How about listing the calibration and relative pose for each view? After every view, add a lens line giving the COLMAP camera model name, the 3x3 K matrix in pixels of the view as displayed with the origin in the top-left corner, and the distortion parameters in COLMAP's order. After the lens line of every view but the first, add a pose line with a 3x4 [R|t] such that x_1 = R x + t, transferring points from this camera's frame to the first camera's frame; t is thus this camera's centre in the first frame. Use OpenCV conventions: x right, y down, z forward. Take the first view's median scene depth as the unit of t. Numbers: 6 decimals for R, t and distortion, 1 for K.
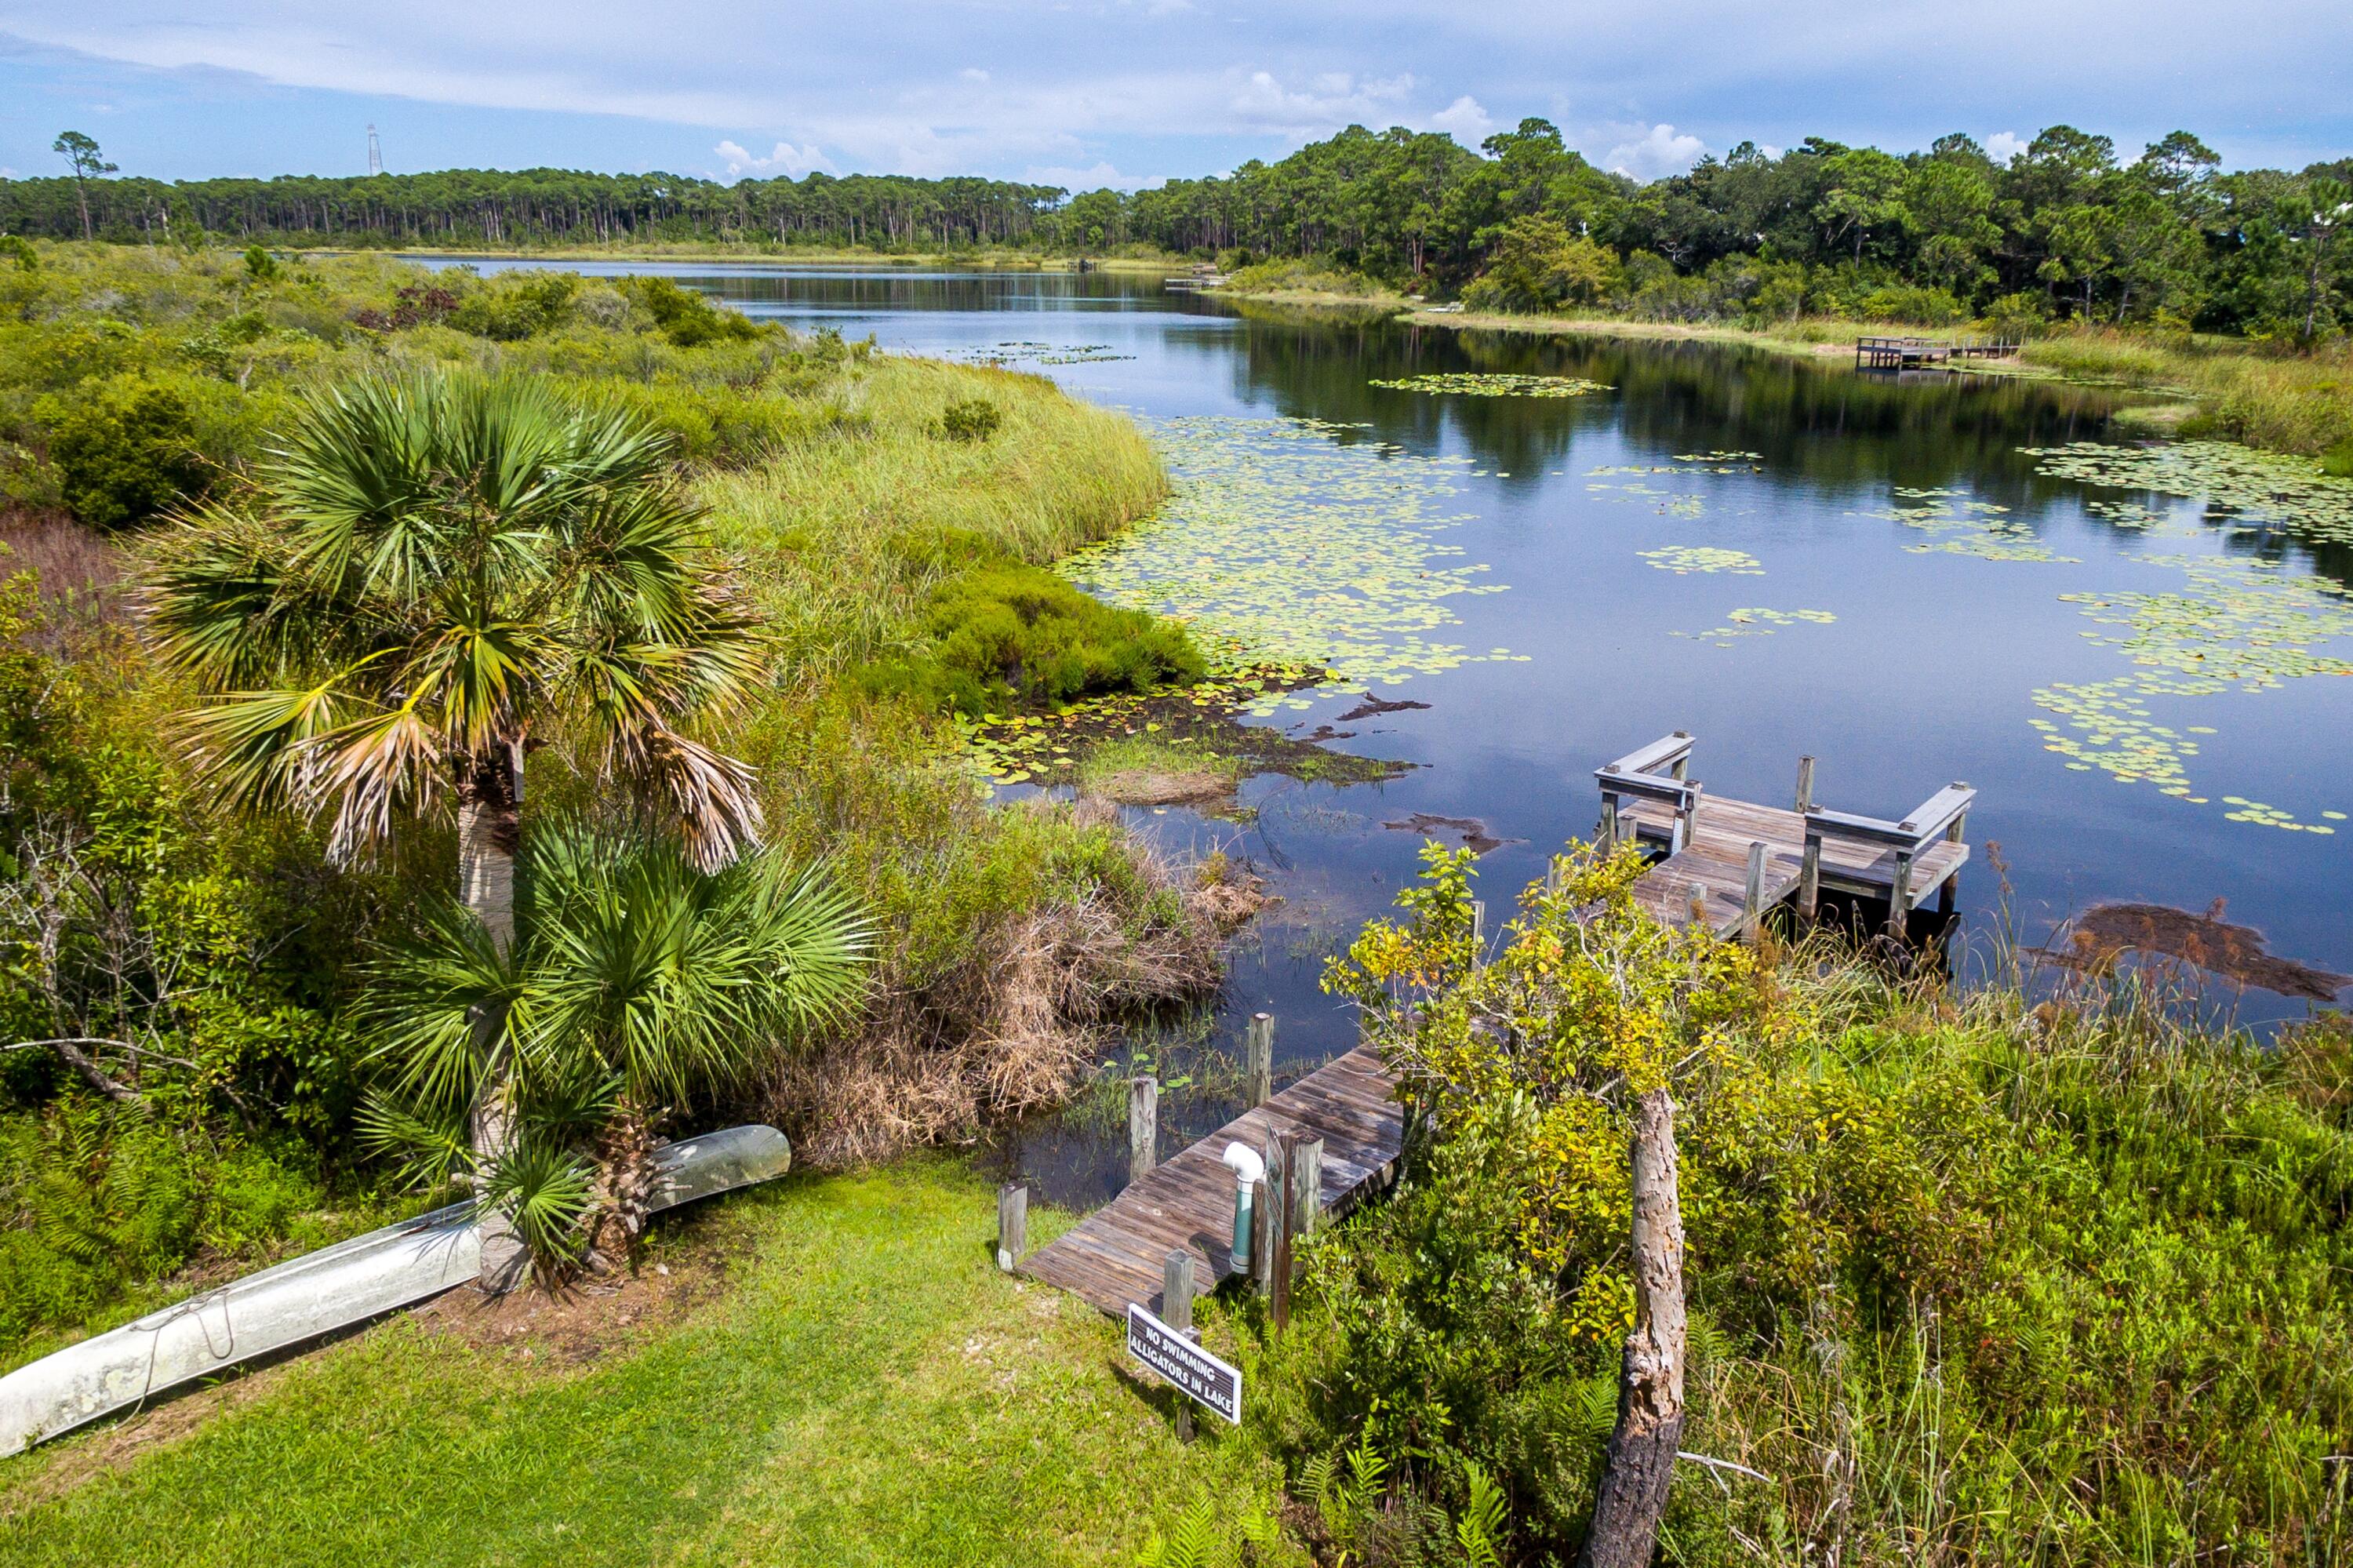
lens RADIAL K [[1795.8, 0, 1225.1], [0, 1795.8, 735.0], [0, 0, 1]] dist [0.006624, -0.003220]
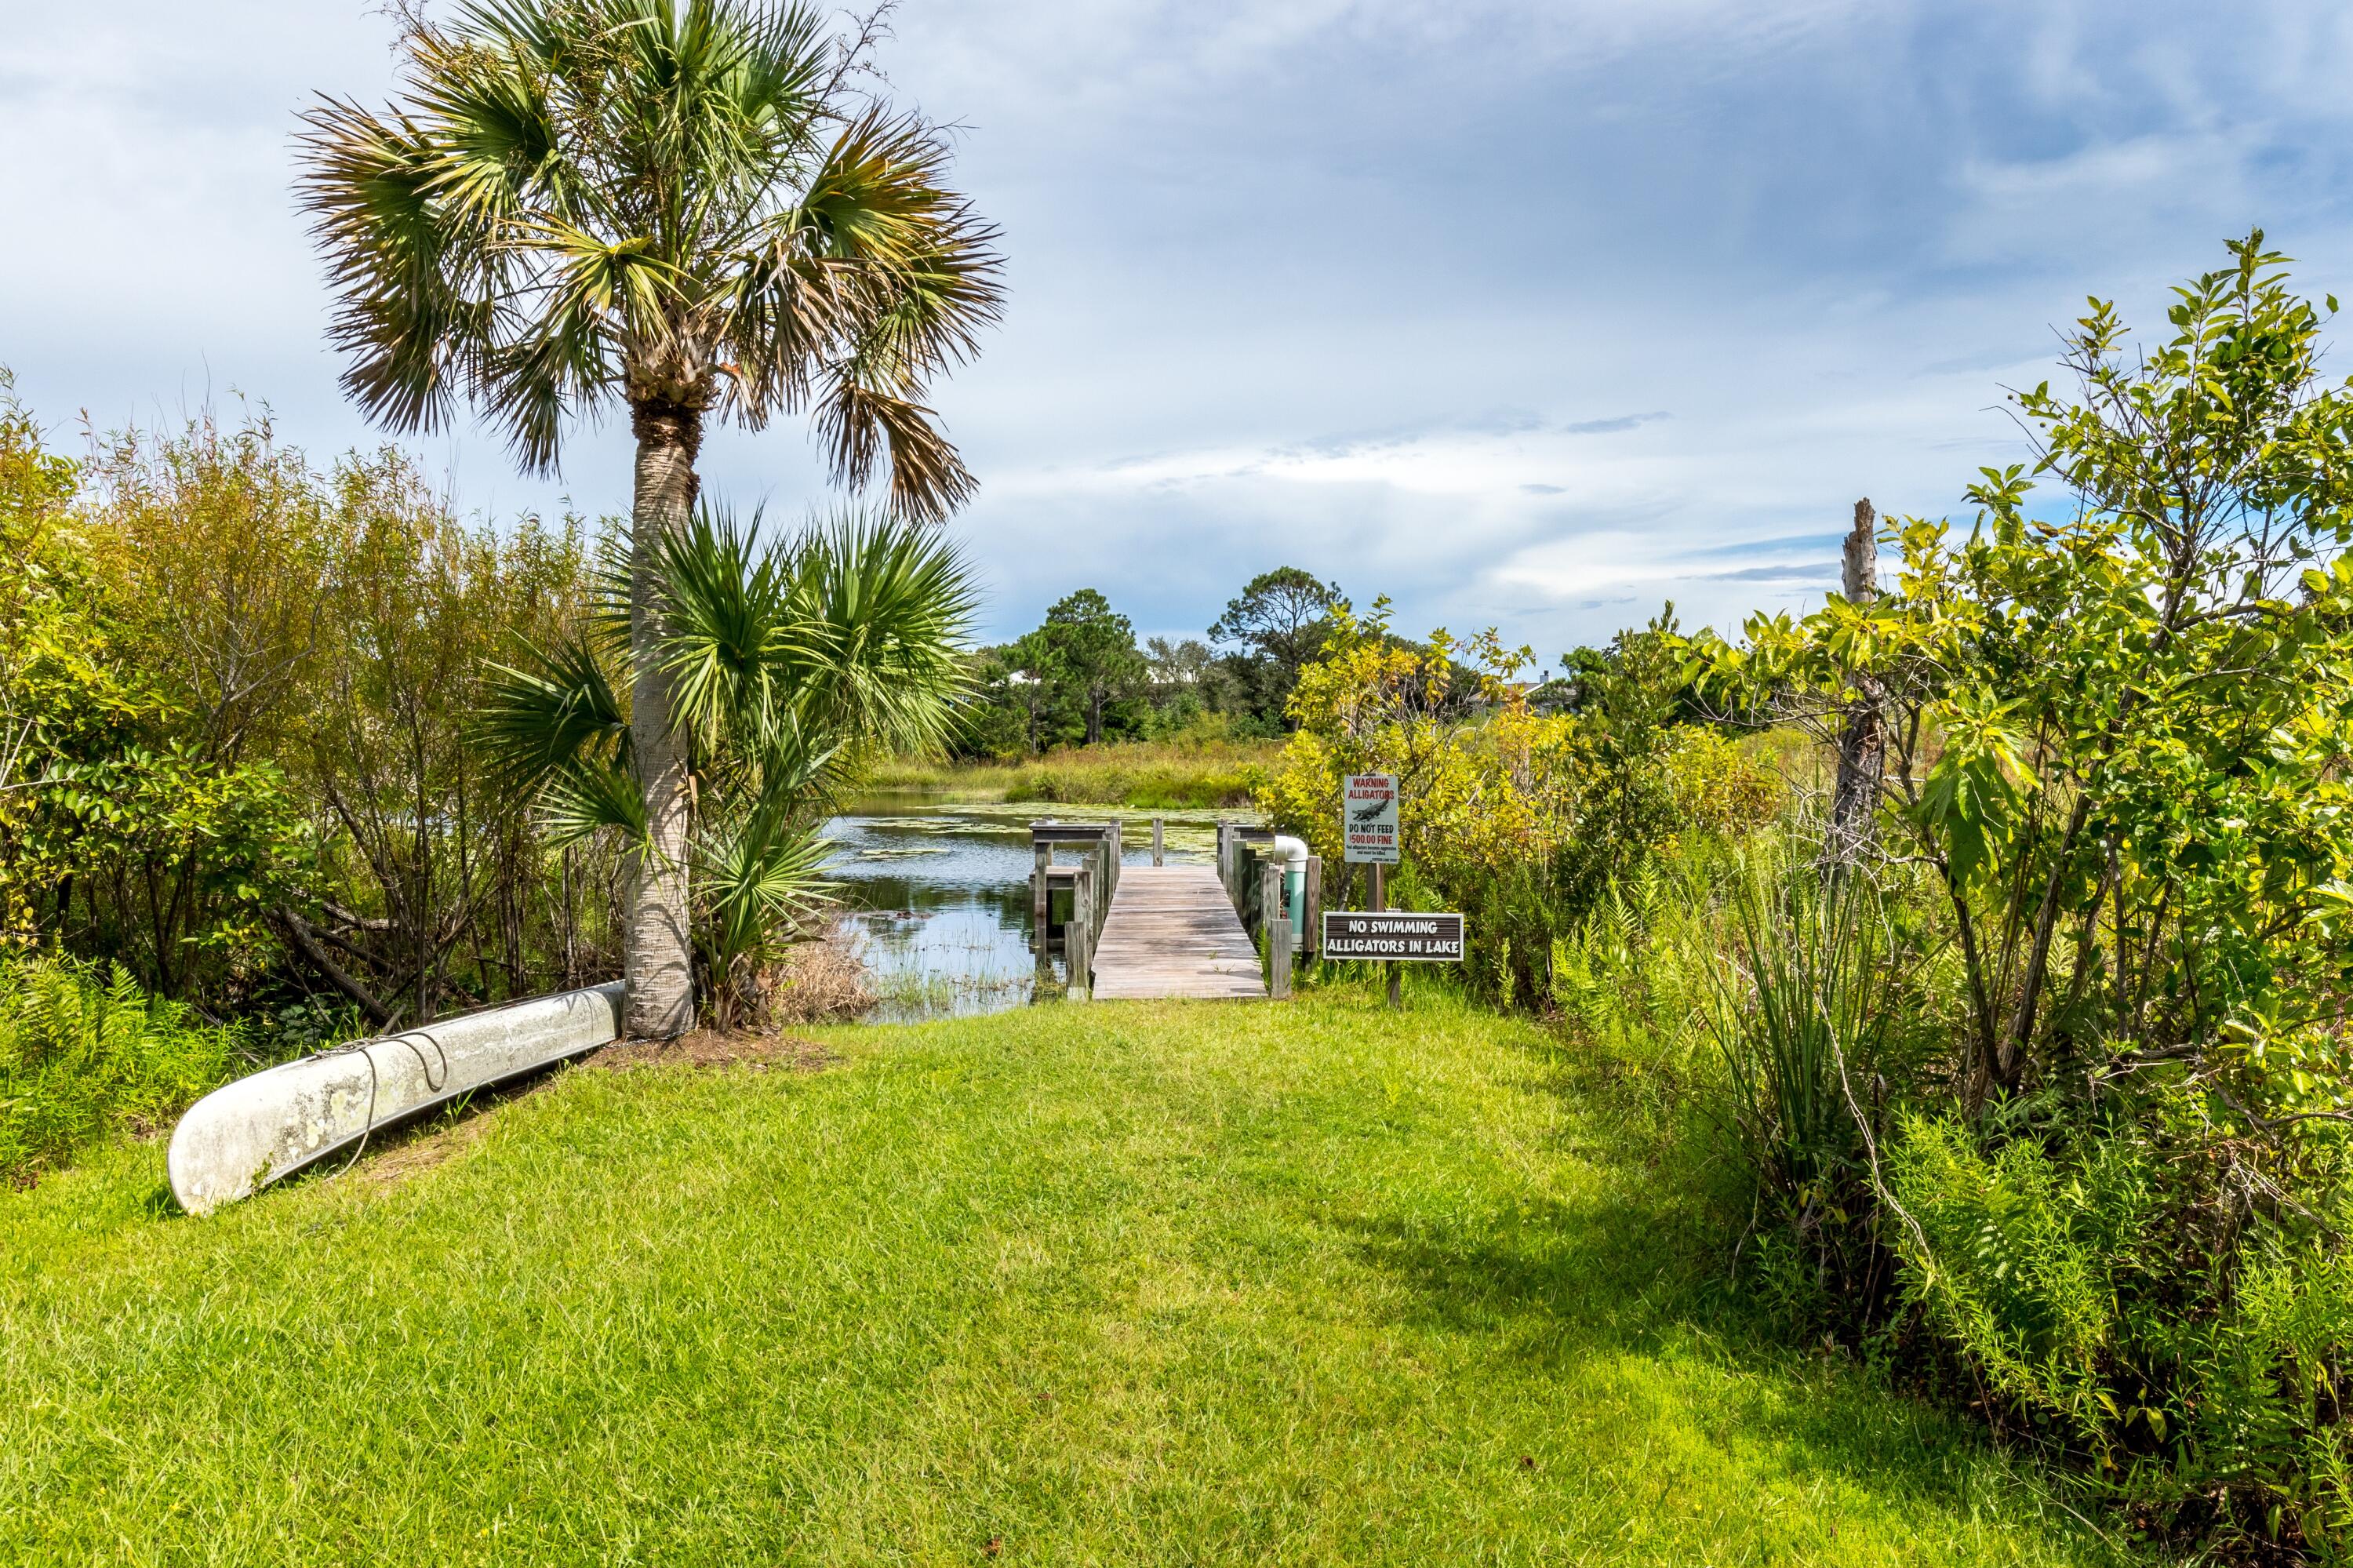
lens RADIAL K [[1713.5, 0, 1196.4], [0, 1713.5, 784.3], [0, 0, 1]] dist [0.023491, -0.005111]
pose [[0.774454, -0.021695, 0.632258, -0.048186], [0.176933, 0.966957, -0.183546, 0.025874], [-0.607384, 0.254015, 0.752702, 0.013843]]
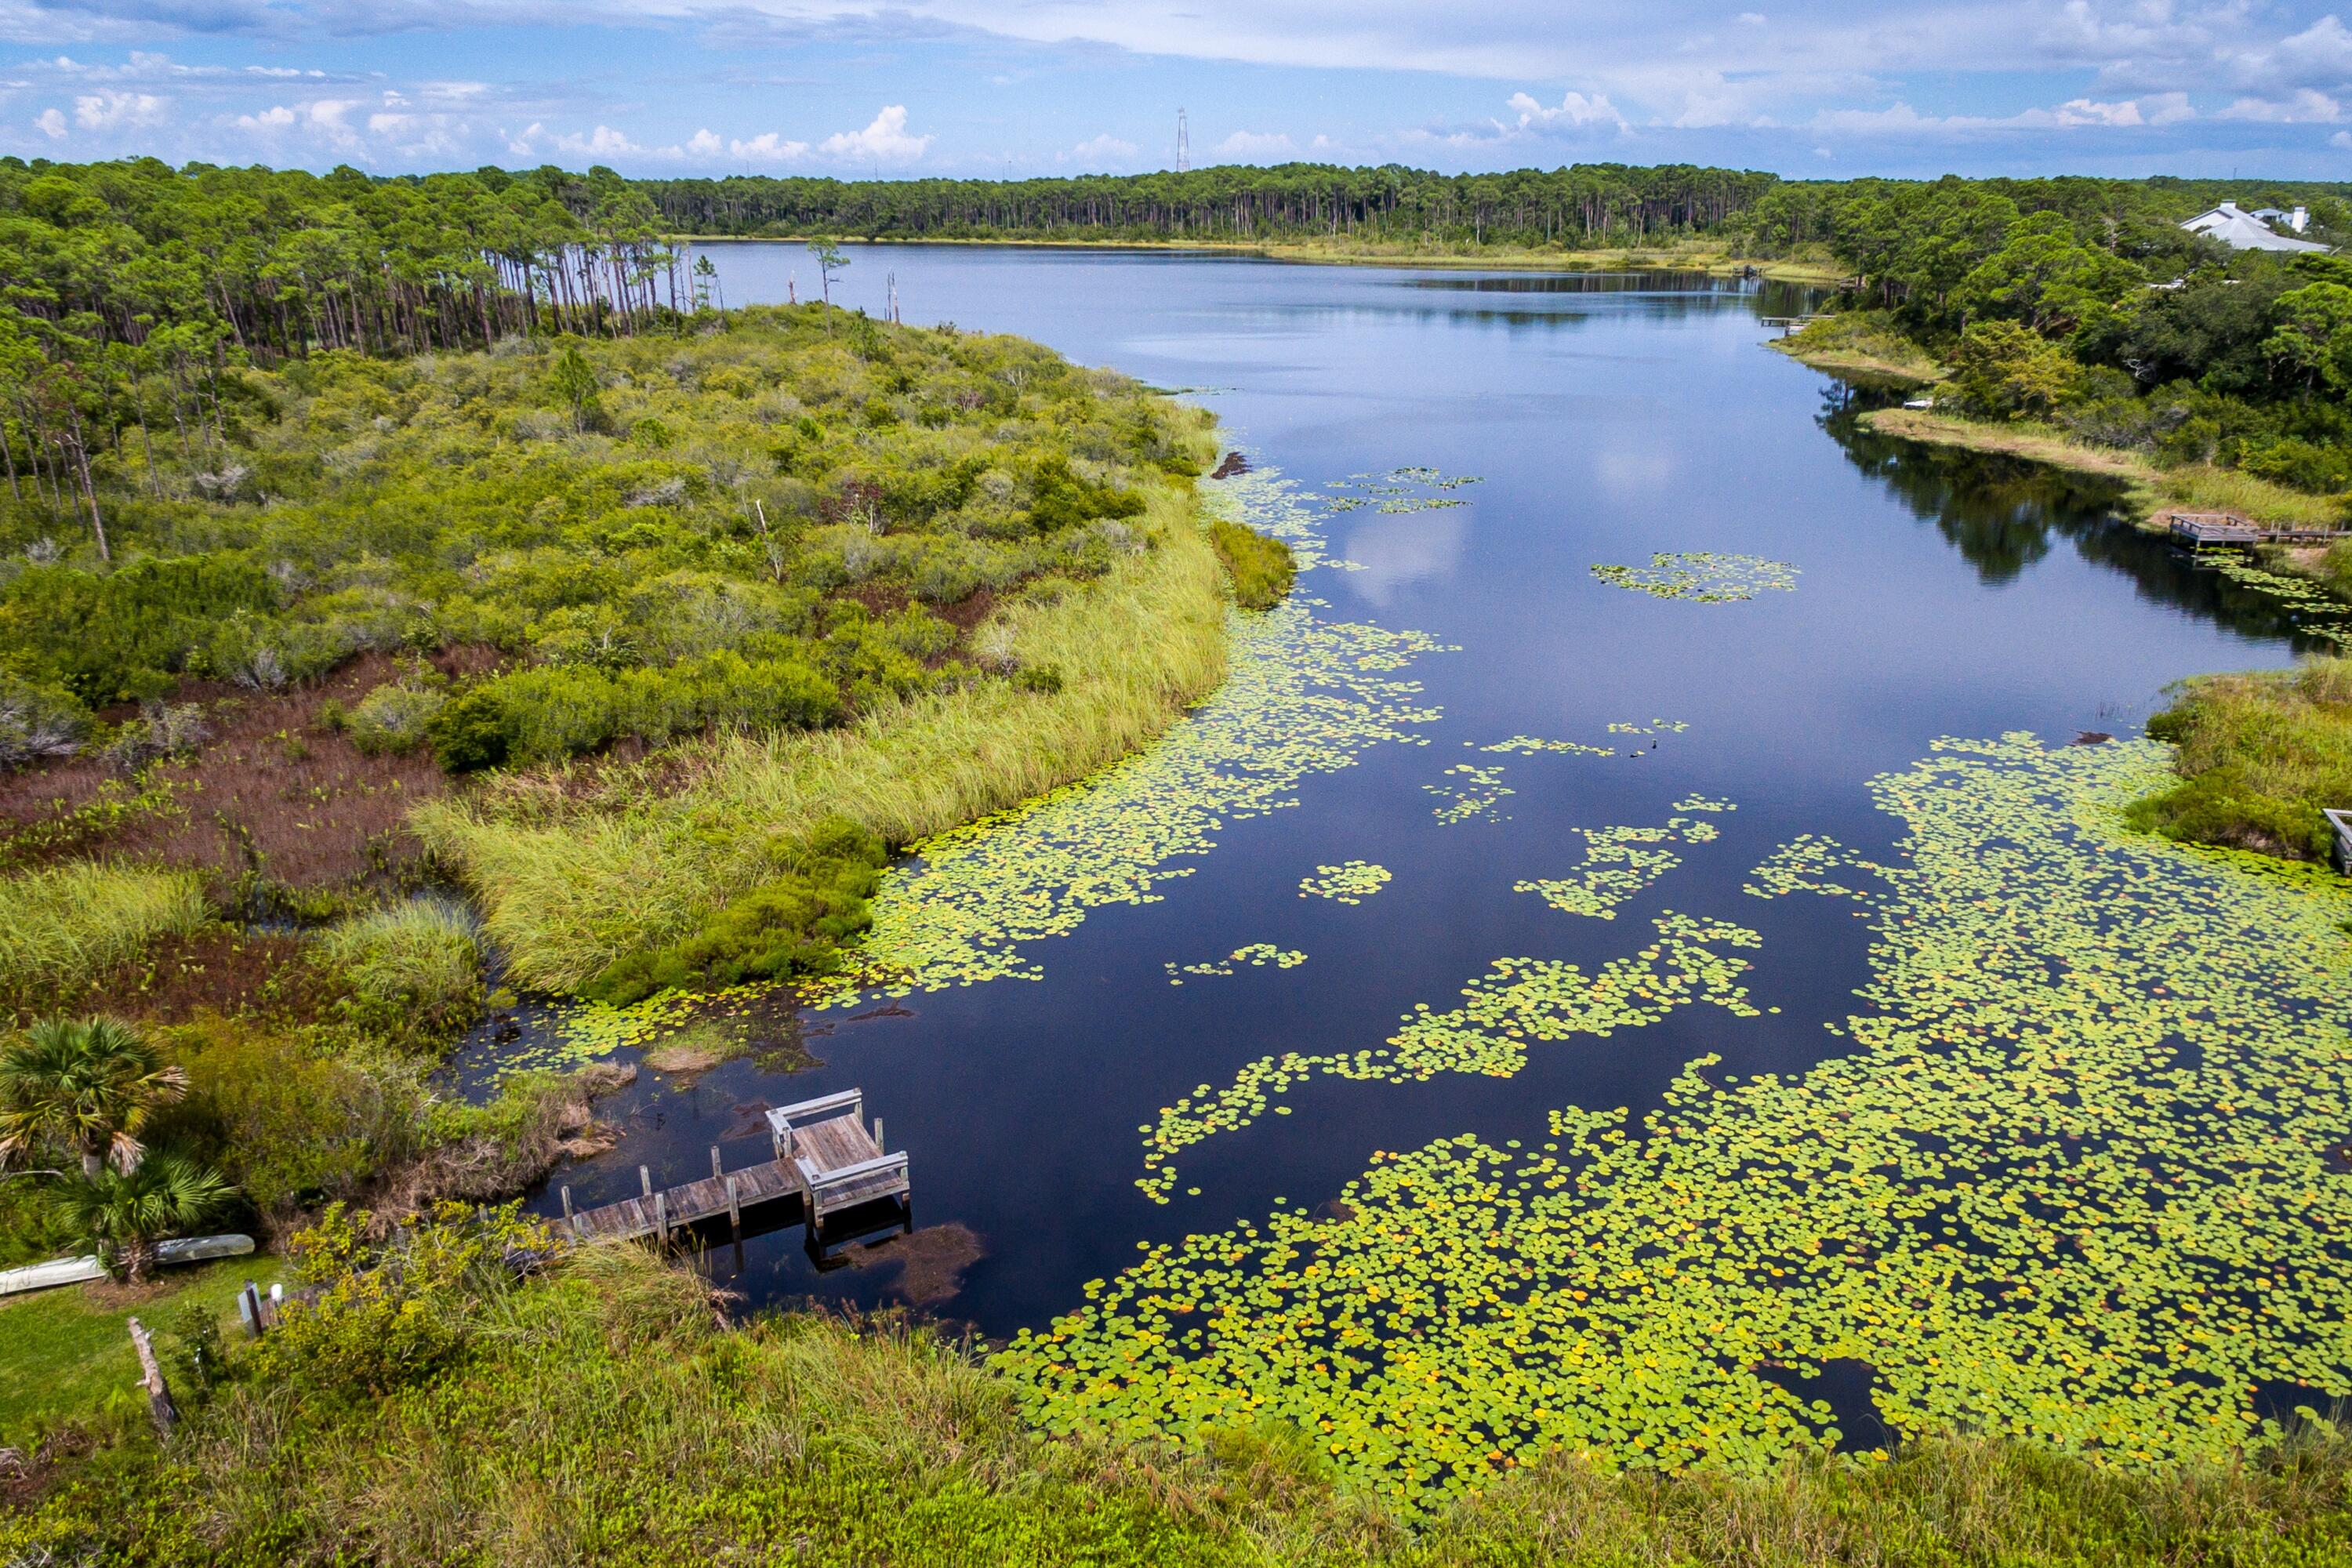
lens RADIAL K [[1794.9, 0, 1259.8], [0, 1794.9, 677.7], [0, 0, 1]] dist [0.006624, -0.003220]
pose [[0.925642, 0.079615, -0.369929, 0.181855], [-0.082096, 0.996583, 0.009059, -0.067840], [0.369386, 0.021985, 0.929016, -0.091263]]
